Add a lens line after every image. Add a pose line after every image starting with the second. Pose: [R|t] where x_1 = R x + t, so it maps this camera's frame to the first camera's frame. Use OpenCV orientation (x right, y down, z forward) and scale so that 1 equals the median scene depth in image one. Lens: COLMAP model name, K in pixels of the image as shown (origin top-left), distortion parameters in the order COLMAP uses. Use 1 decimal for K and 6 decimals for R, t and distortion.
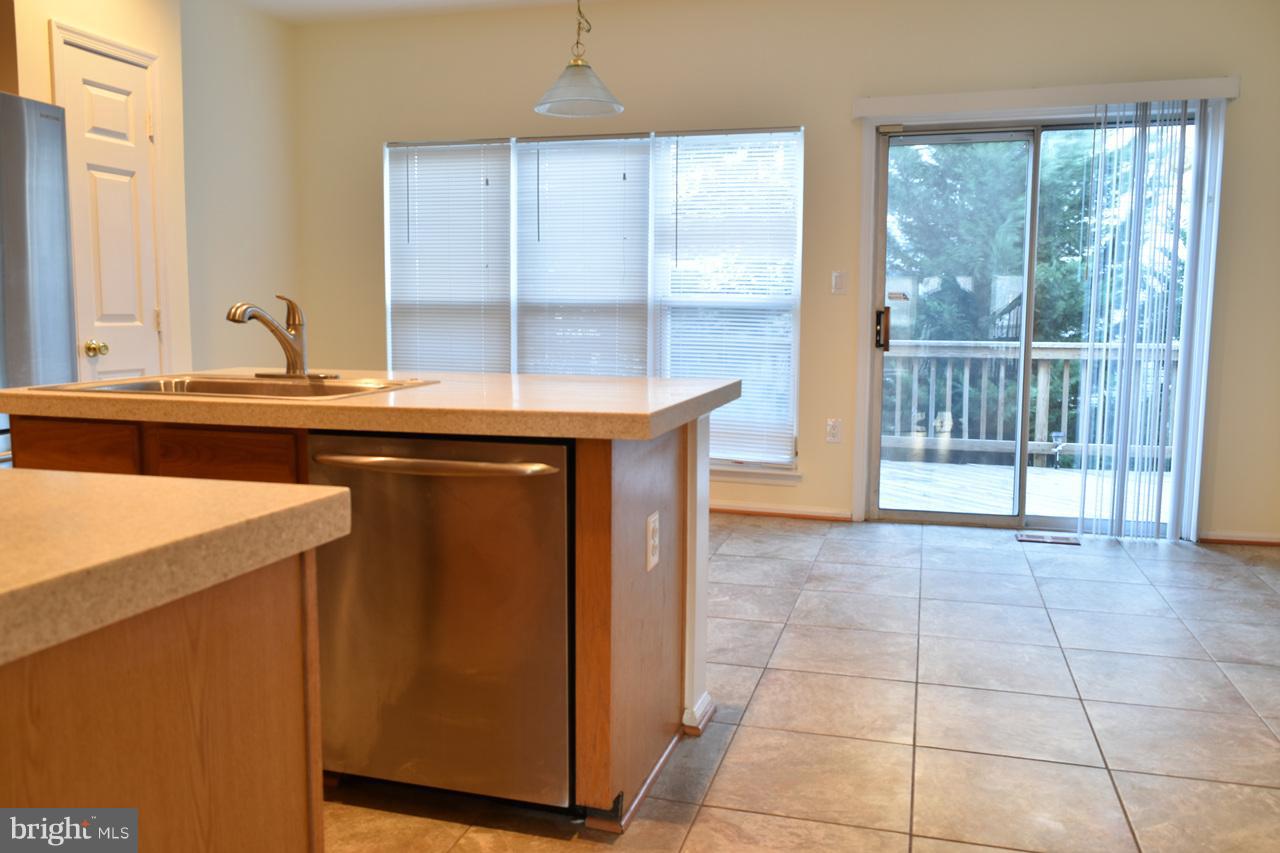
lens RADIAL K [[989.8, 0, 640.0], [0, 989.8, 426.5], [0, 0, 1]] dist [-0.023889, 0.013261]
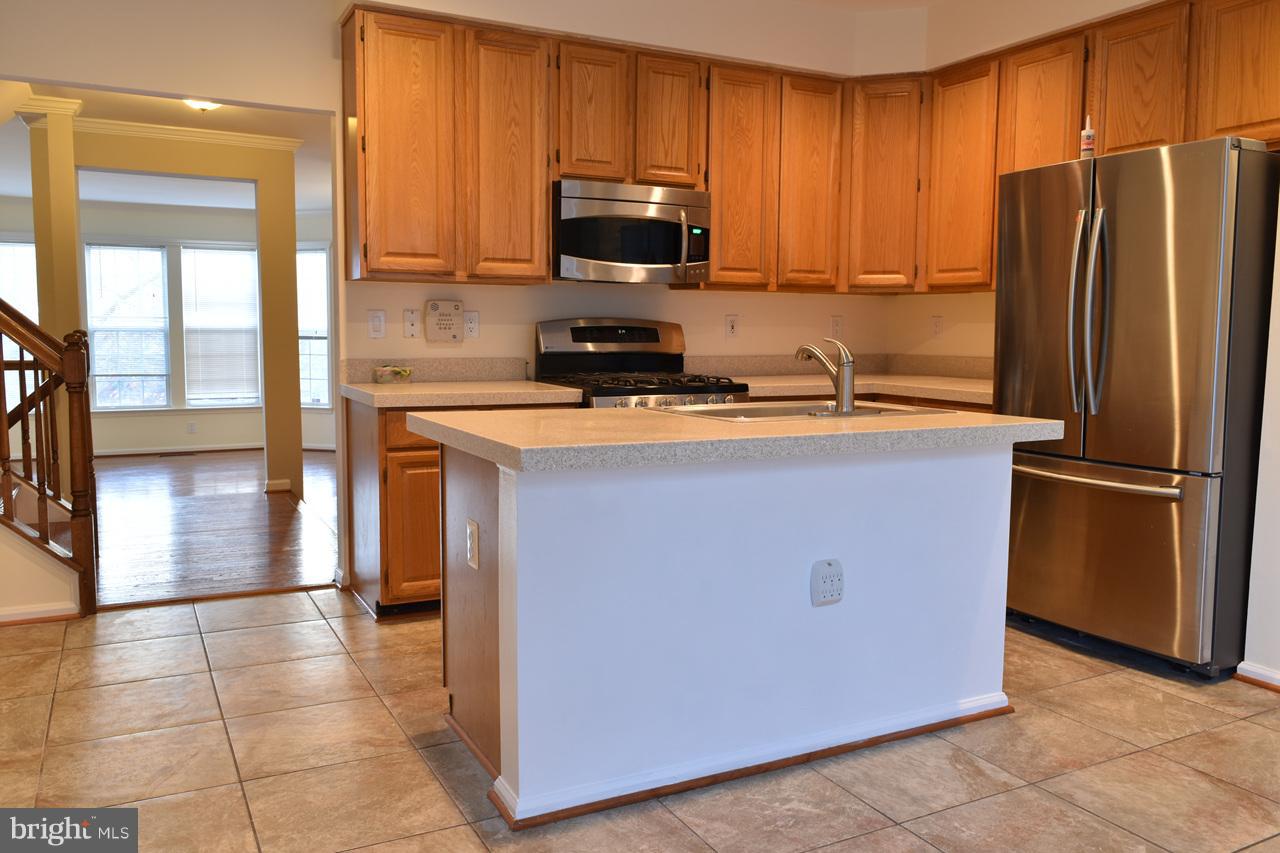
lens RADIAL K [[989.8, 0, 640.0], [0, 989.8, 426.5], [0, 0, 1]] dist [-0.023889, 0.013261]
pose [[-0.717782, 0.056529, -0.693970, 0.300515], [-0.095760, 0.979212, 0.178810, -0.111091], [0.689652, 0.194801, -0.697447, 0.855184]]
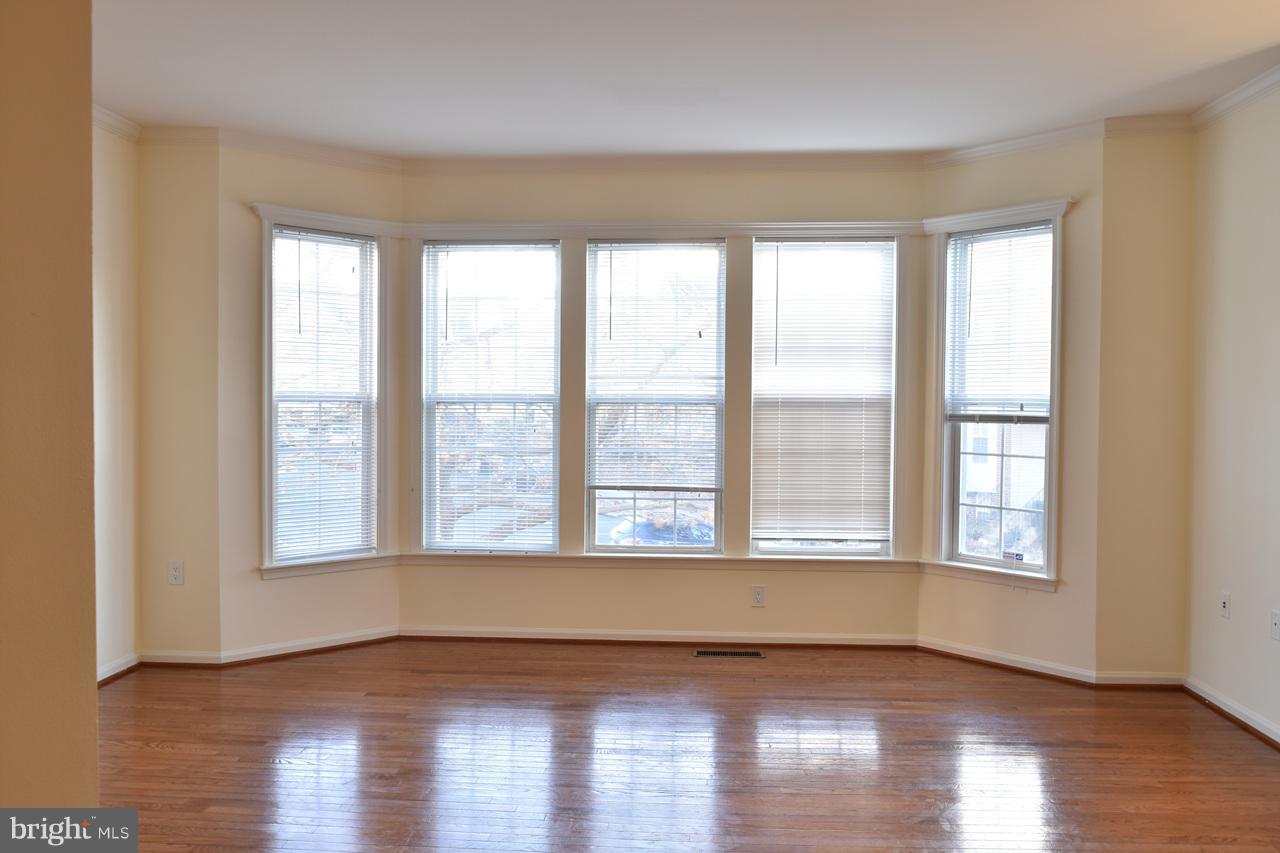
lens RADIAL K [[989.8, 0, 640.0], [0, 989.8, 426.5], [0, 0, 1]] dist [-0.023889, 0.013261]
pose [[-0.974535, -0.006601, -0.224140, -0.131759], [-0.039528, 0.988971, 0.142735, 0.041573], [0.220726, 0.147960, -0.964048, -0.364474]]
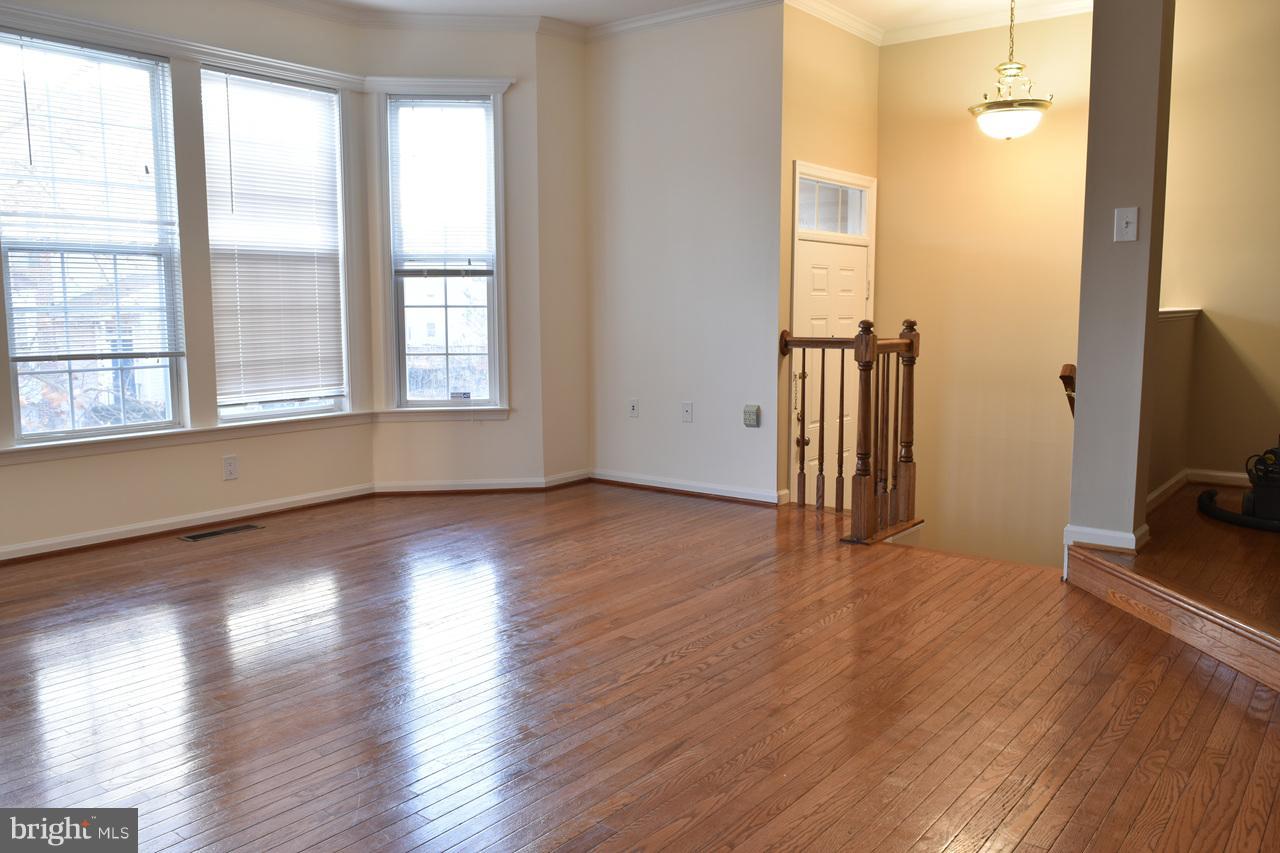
lens RADIAL K [[989.8, 0, 640.0], [0, 989.8, 426.5], [0, 0, 1]] dist [-0.023889, 0.013261]
pose [[-0.367558, 0.107134, -0.923809, 0.263216], [-0.109612, 0.981428, 0.157428, 0.134765], [0.923518, 0.159125, -0.348989, -0.637931]]
